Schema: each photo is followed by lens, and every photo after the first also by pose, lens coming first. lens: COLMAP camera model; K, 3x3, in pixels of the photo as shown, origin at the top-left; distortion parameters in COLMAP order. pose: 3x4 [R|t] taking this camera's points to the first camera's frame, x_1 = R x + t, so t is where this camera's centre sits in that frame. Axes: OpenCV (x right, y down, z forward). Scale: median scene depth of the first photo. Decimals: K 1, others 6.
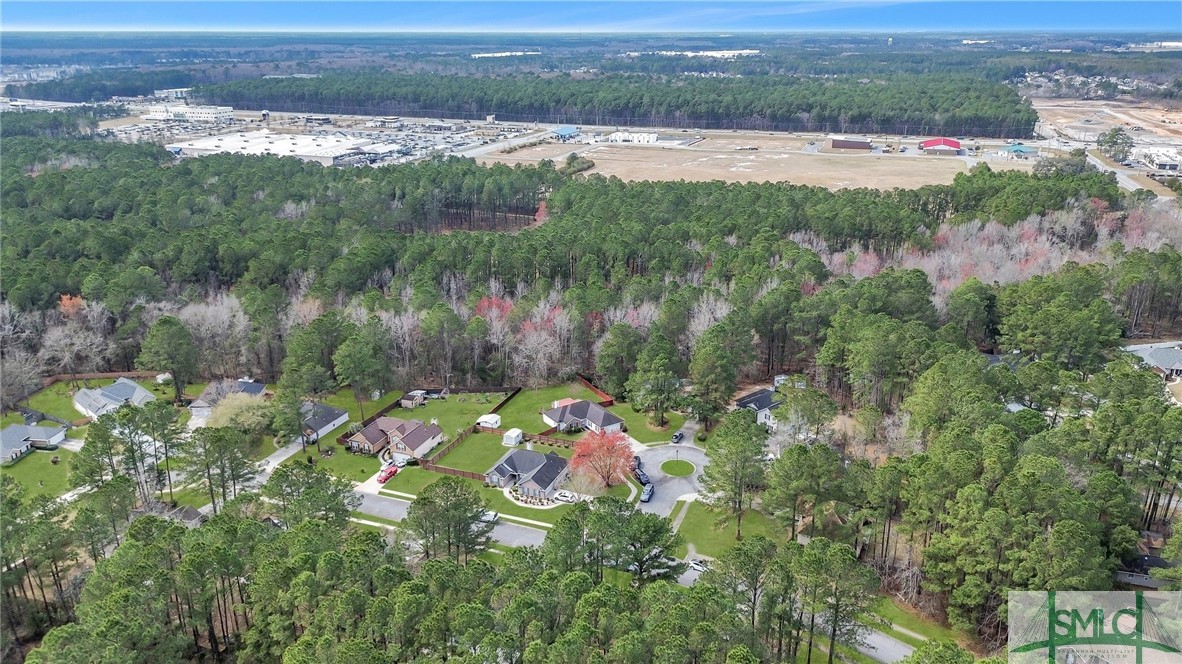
lens RADIAL K [[843.2, 0, 591.0], [0, 843.2, 332.0], [0, 0, 1]] dist [0.002398, 0.000439]
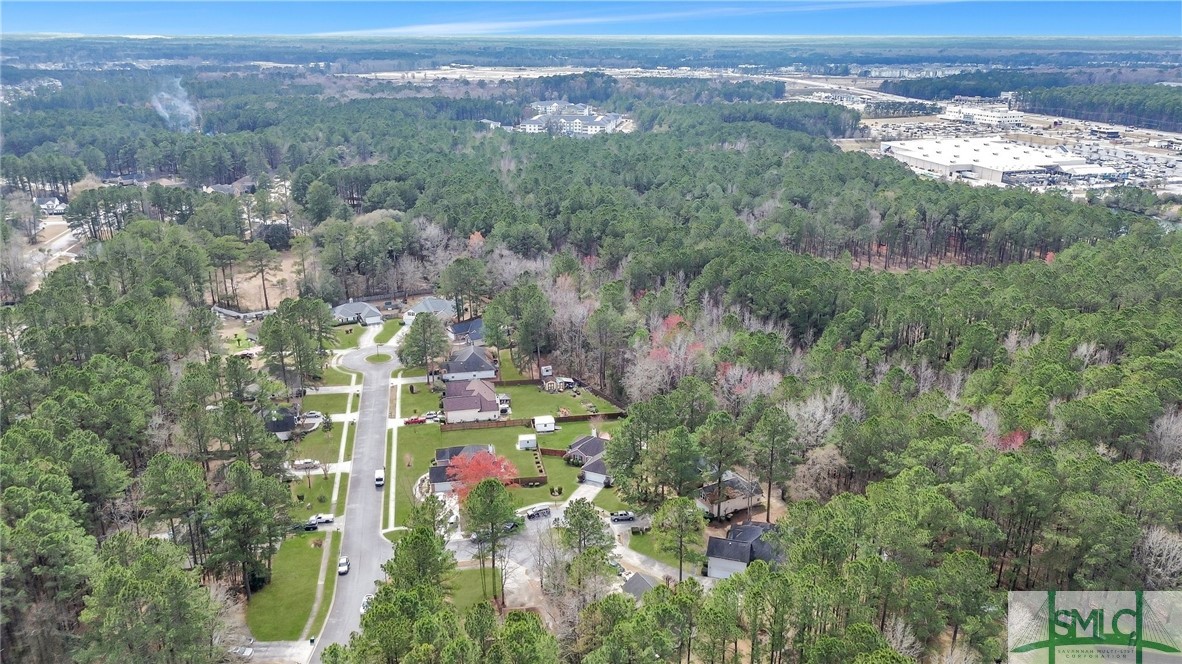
lens RADIAL K [[843.7, 0, 591.0], [0, 843.7, 332.0], [0, 0, 1]] dist [0.056920, -0.073623]
pose [[0.534822, 0.275722, -0.798713, 0.159729], [-0.279869, 0.949710, 0.140445, -0.035557], [0.797269, 0.148422, 0.585092, 0.105406]]
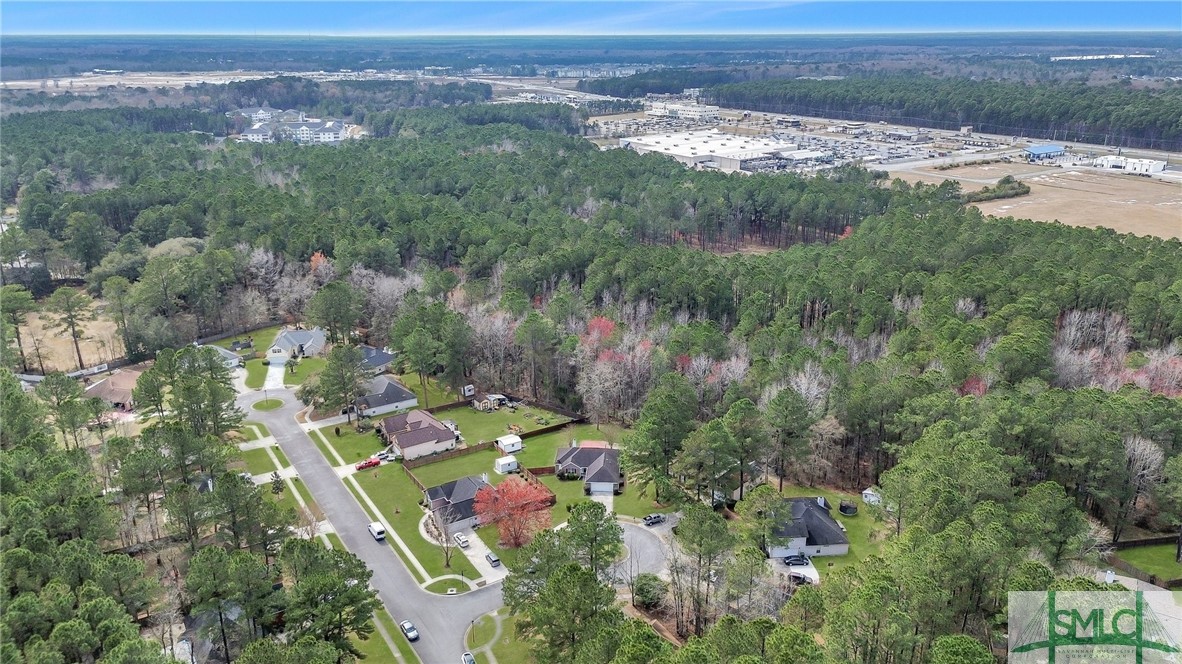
lens RADIAL K [[843.7, 0, 591.0], [0, 843.7, 332.0], [0, 0, 1]] dist [0.056920, -0.073623]
pose [[0.802064, 0.190625, -0.566000, 0.111770], [-0.193026, 0.979572, 0.056381, -0.020884], [0.565186, 0.064031, 0.822475, 0.060697]]
